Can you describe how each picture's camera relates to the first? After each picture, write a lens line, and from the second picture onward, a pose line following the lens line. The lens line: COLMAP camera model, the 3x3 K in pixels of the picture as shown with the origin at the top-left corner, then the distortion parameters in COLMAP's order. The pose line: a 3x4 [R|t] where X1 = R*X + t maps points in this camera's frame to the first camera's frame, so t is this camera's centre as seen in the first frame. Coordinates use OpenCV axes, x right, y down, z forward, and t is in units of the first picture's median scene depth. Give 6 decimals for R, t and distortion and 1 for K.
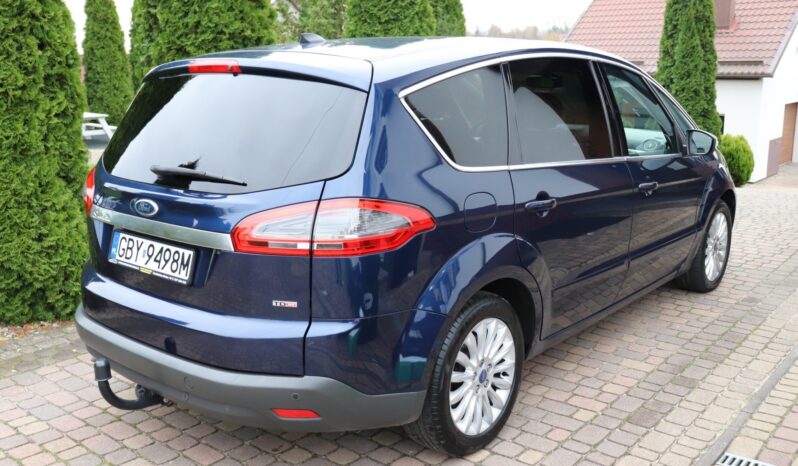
lens RADIAL K [[763.0, 0, 386.8], [0, 763.0, 237.4], [0, 0, 1]] dist [-0.067835, -0.002542]
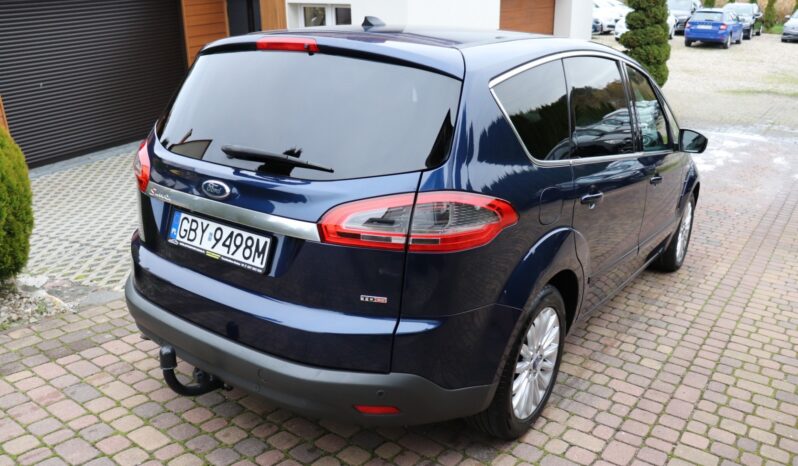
lens RADIAL K [[650.8, 0, 399.0], [0, 650.8, 233.0], [0, 0, 1]] dist [-0.176854, 0.153910]
pose [[0.994084, 0.032147, 0.103748, -0.169233], [-0.037698, 0.997935, 0.051996, -0.034655], [-0.101863, -0.055599, 0.993244, 0.173297]]
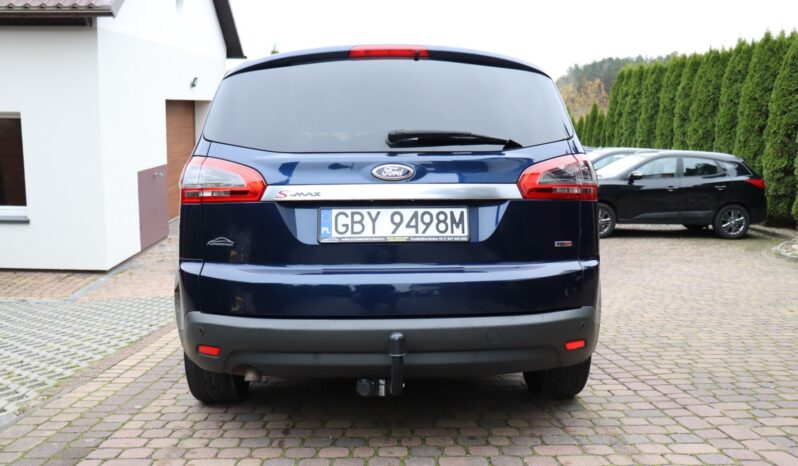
lens RADIAL K [[667.3, 0, 399.0], [0, 667.3, 233.0], [0, 0, 1]] dist [-0.010866, -0.001541]
pose [[0.737139, -0.029615, 0.675092, -0.875451], [0.156383, 0.979395, -0.127791, 0.142894], [-0.657397, 0.199772, 0.726581, 0.393560]]
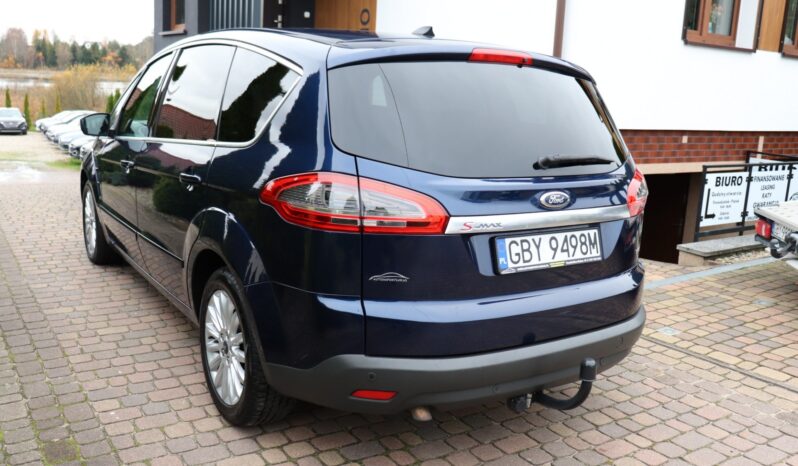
lens RADIAL K [[667.3, 0, 399.0], [0, 667.3, 233.0], [0, 0, 1]] dist [-0.010866, -0.001541]
pose [[0.278354, -0.177557, 0.943924, -1.177386], [0.164217, 0.977092, 0.135370, -0.145116], [-0.946336, 0.117327, 0.301135, 0.928292]]
